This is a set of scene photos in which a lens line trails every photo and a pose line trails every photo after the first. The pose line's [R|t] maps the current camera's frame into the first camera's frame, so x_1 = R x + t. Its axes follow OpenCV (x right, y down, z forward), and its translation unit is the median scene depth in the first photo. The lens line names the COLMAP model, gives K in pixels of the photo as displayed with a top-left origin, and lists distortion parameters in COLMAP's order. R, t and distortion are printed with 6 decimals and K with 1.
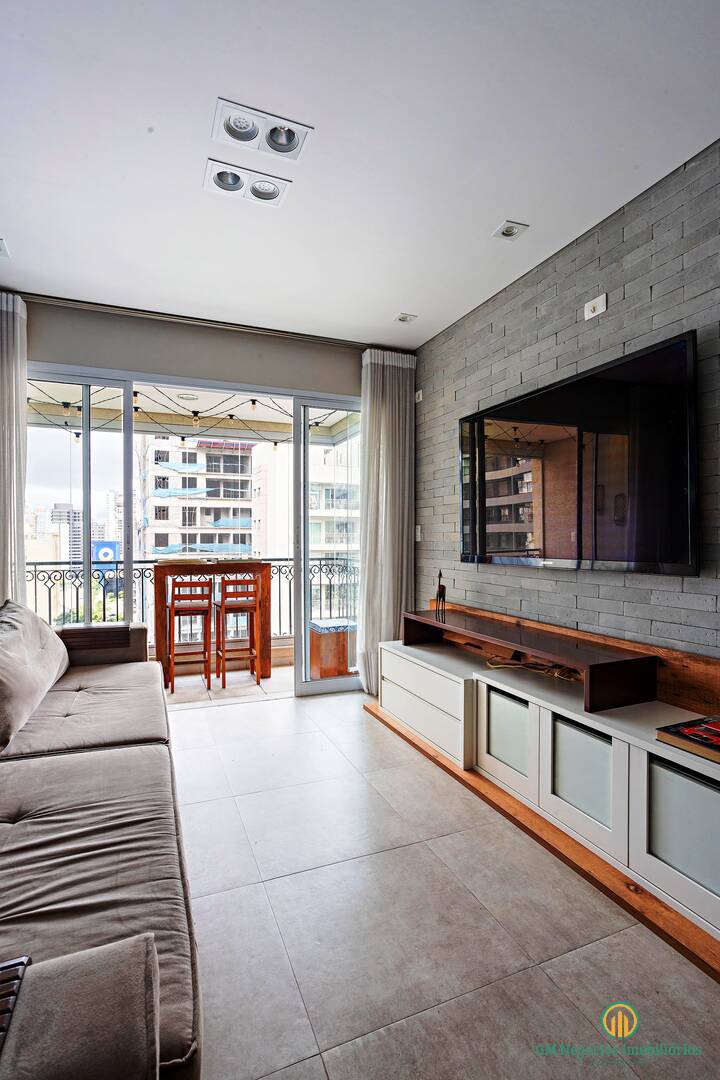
lens RADIAL K [[519.4, 0, 360.0], [0, 519.4, 540.0], [0, 0, 1]] dist [-0.054046, 0.034312]
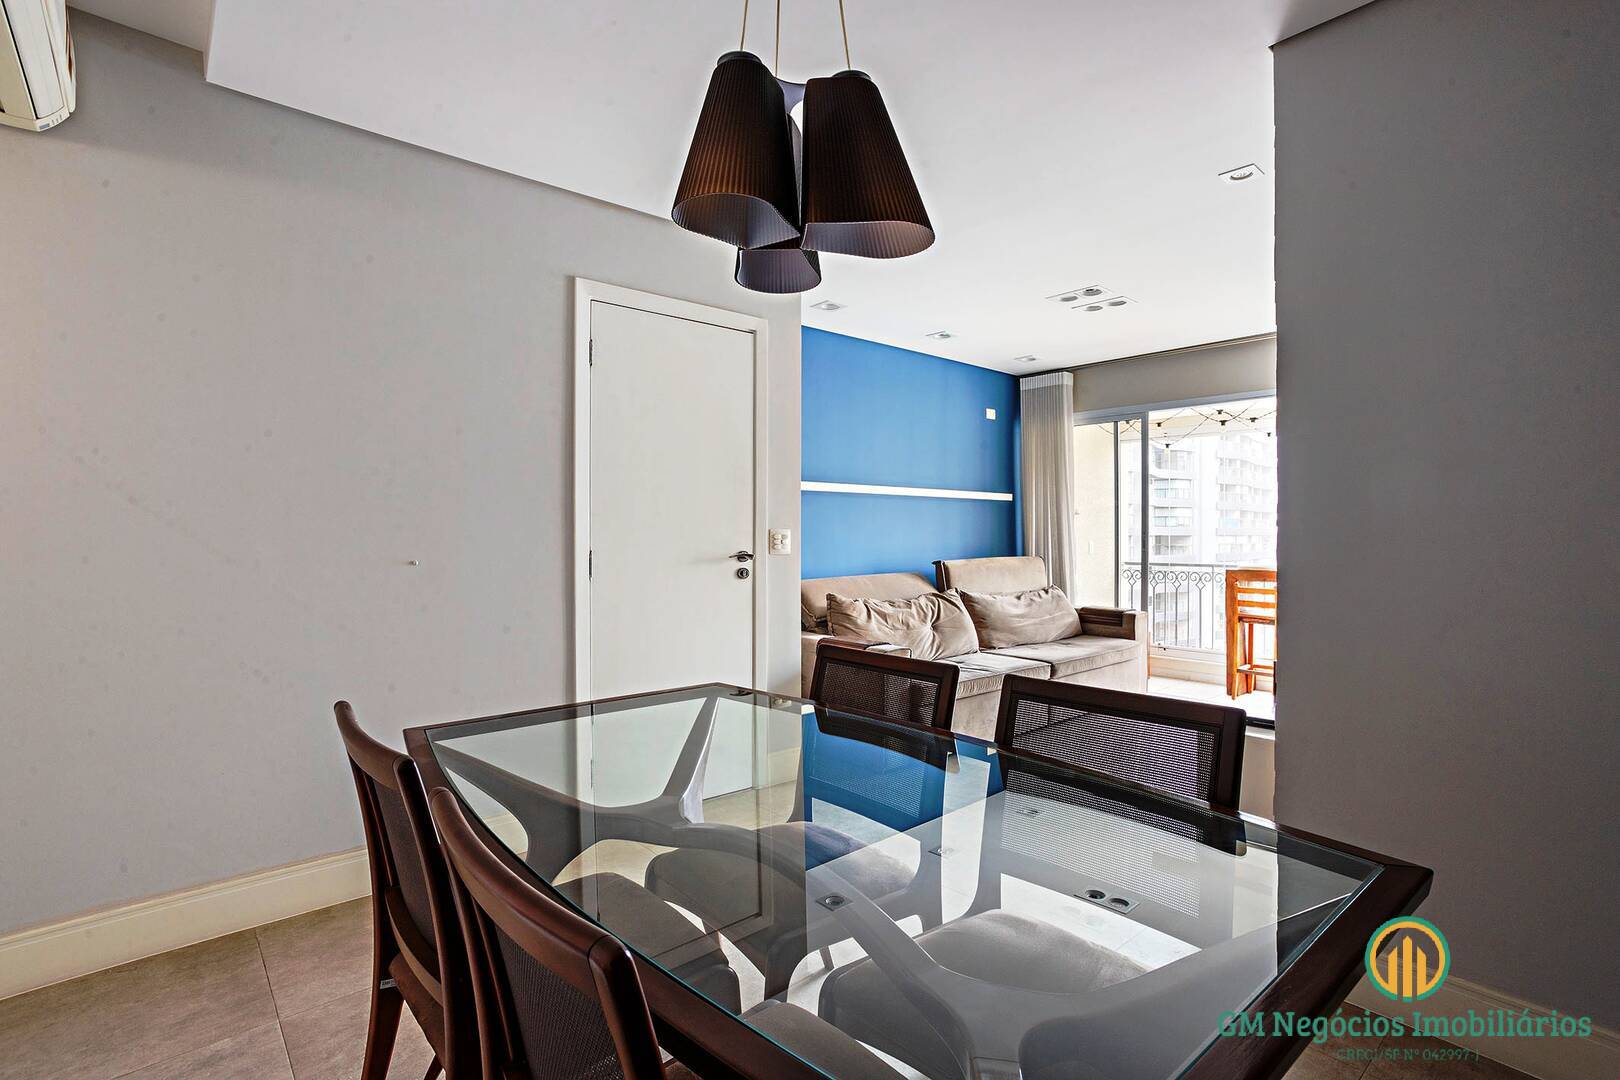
lens RADIAL K [[772.4, 0, 805.4], [0, 772.4, 539.9], [0, 0, 1]] dist [-0.051534, 0.034620]
pose [[0.313646, 0.012459, -0.949458, 0.688621], [-0.006721, 0.999918, 0.010900, -0.017290], [0.949516, 0.002963, 0.313704, -0.217459]]
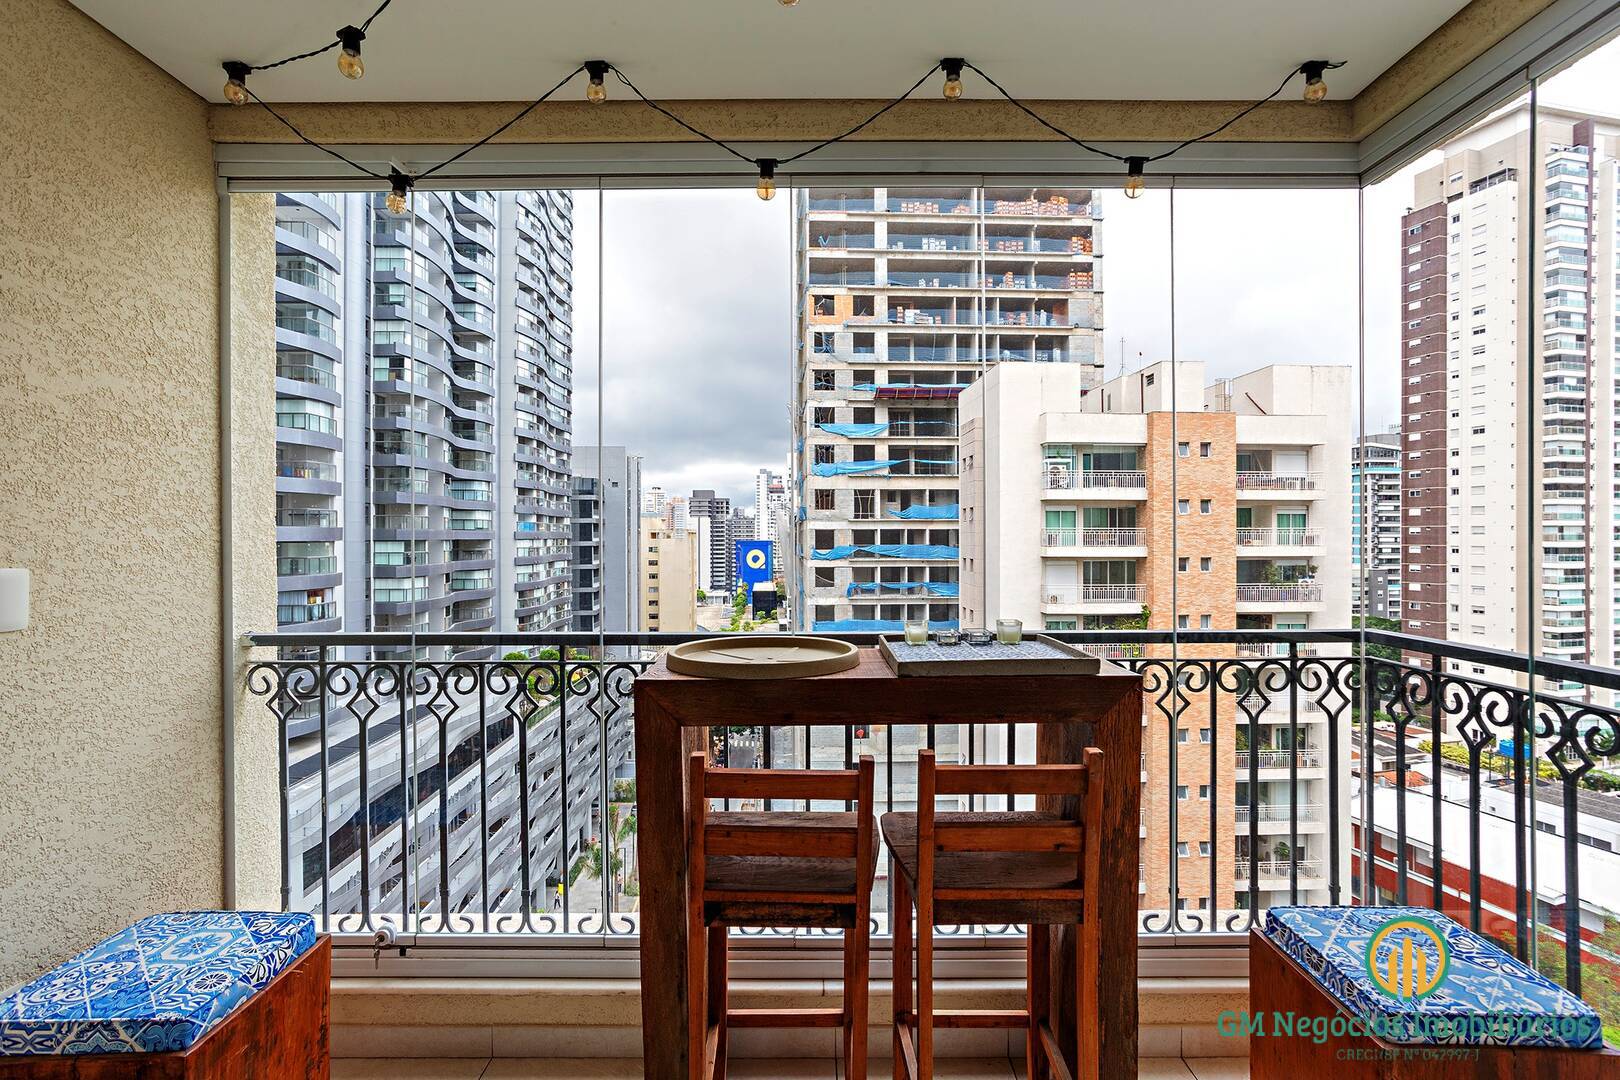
lens RADIAL K [[779.1, 0, 810.0], [0, 779.1, 540.0], [0, 0, 1]] dist [-0.054046, 0.034312]
pose [[0.924274, 0.001817, -0.381726, -0.175169], [-0.001300, 0.999998, 0.001612, -0.012985], [0.381728, -0.000993, 0.924274, 0.646723]]
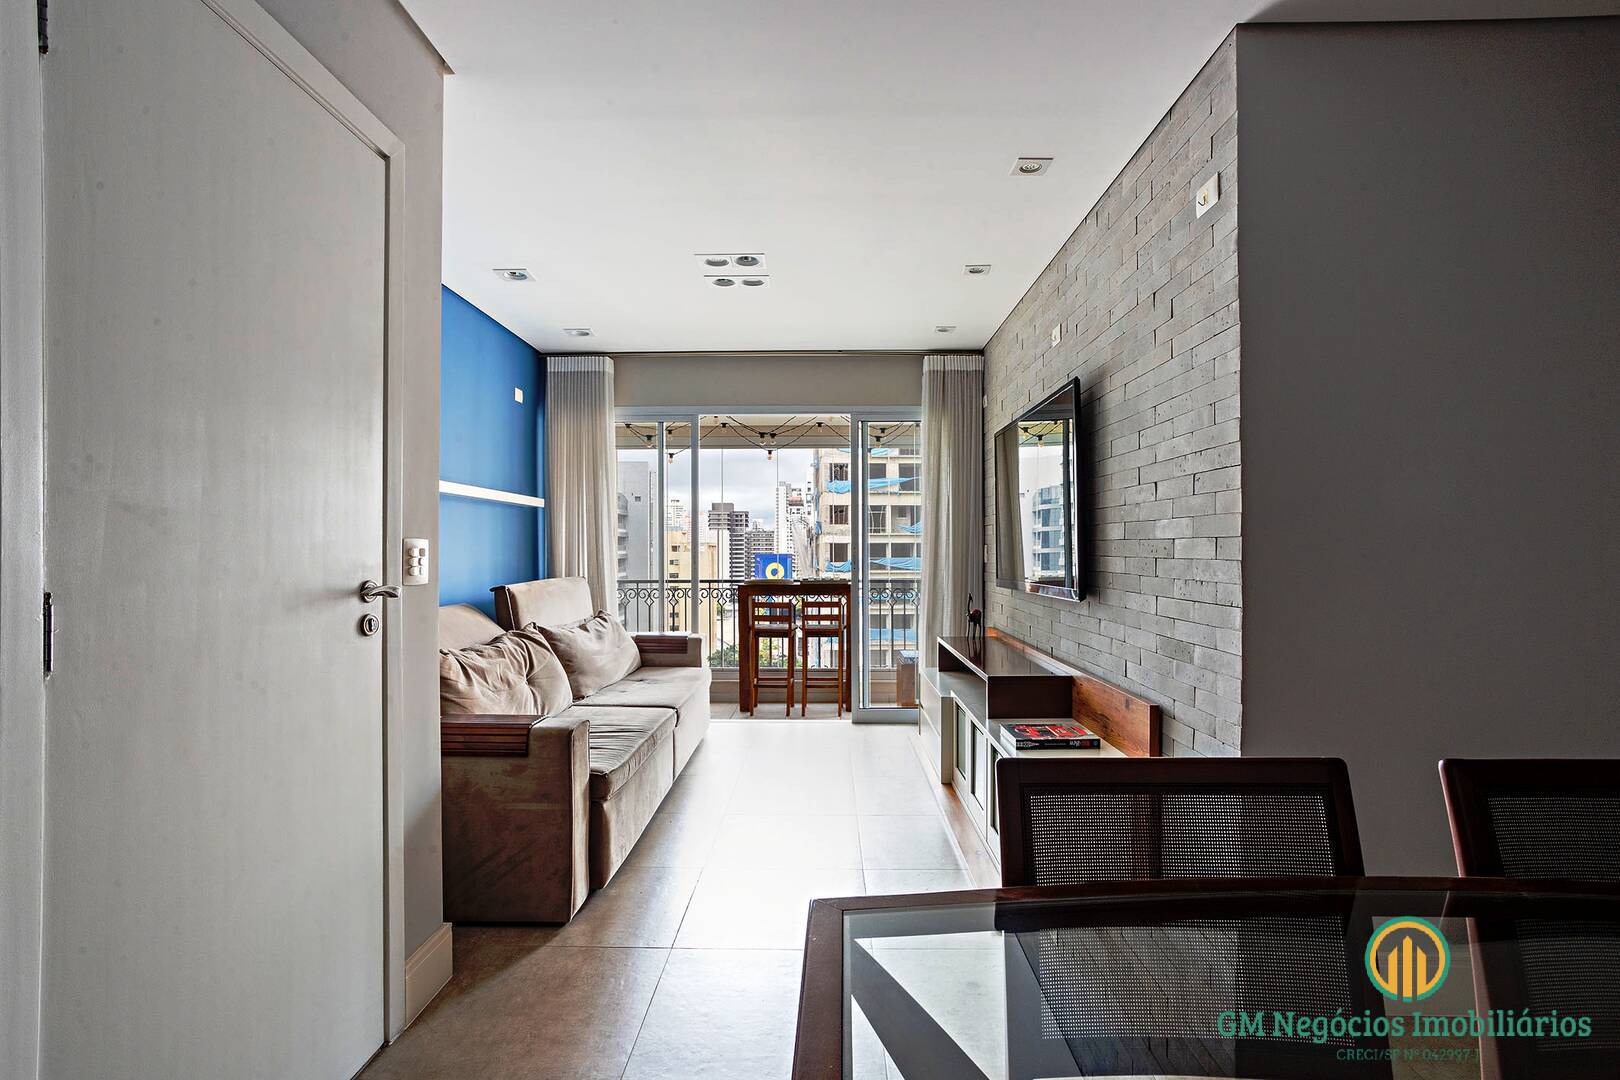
lens RADIAL K [[794.0, 0, 803.2], [0, 794.0, 545.3], [0, 0, 1]] dist [-0.024237, 0.000949]
pose [[0.910815, -0.001584, -0.412813, 0.314256], [-0.001963, 0.999965, -0.008168, -0.012804], [0.412811, 0.008250, 0.910779, -0.305429]]
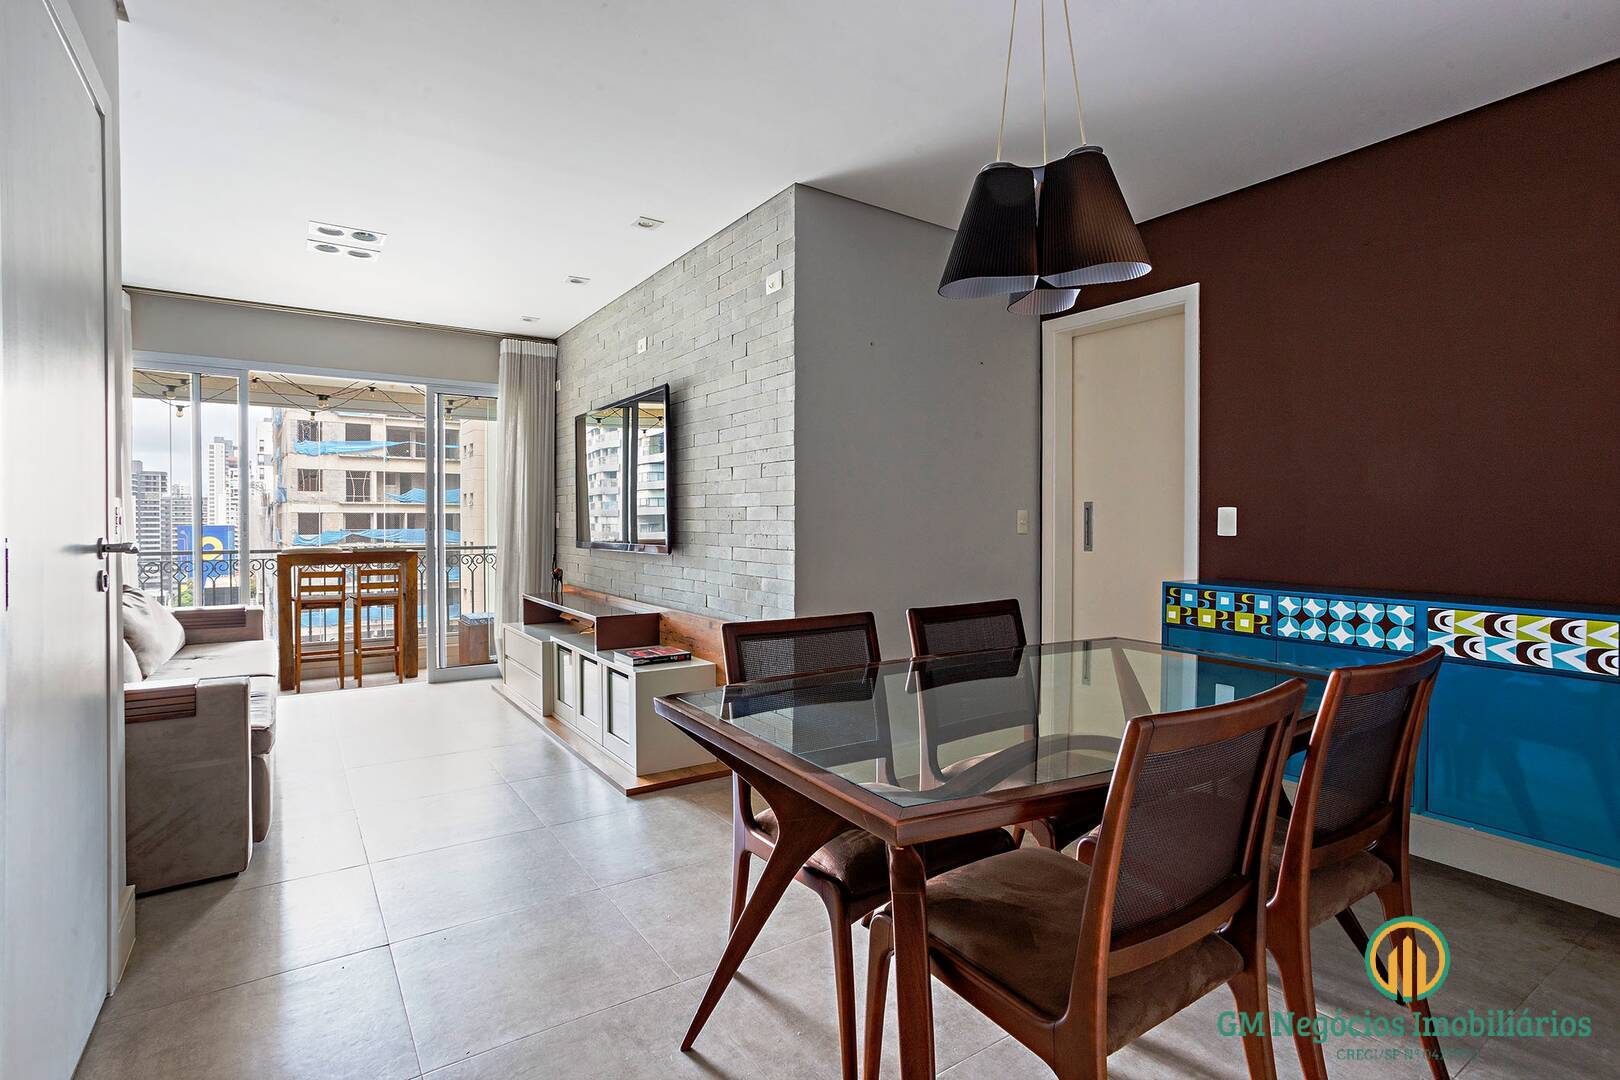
lens RADIAL K [[794.5, 0, 804.9], [0, 794.5, 526.8], [0, 0, 1]] dist [-0.059323, 0.039304]
pose [[0.981051, 0.000692, 0.193748, 0.230352], [-0.001389, 0.999993, 0.003466, -0.005502], [-0.193745, -0.003670, 0.981045, -0.490774]]
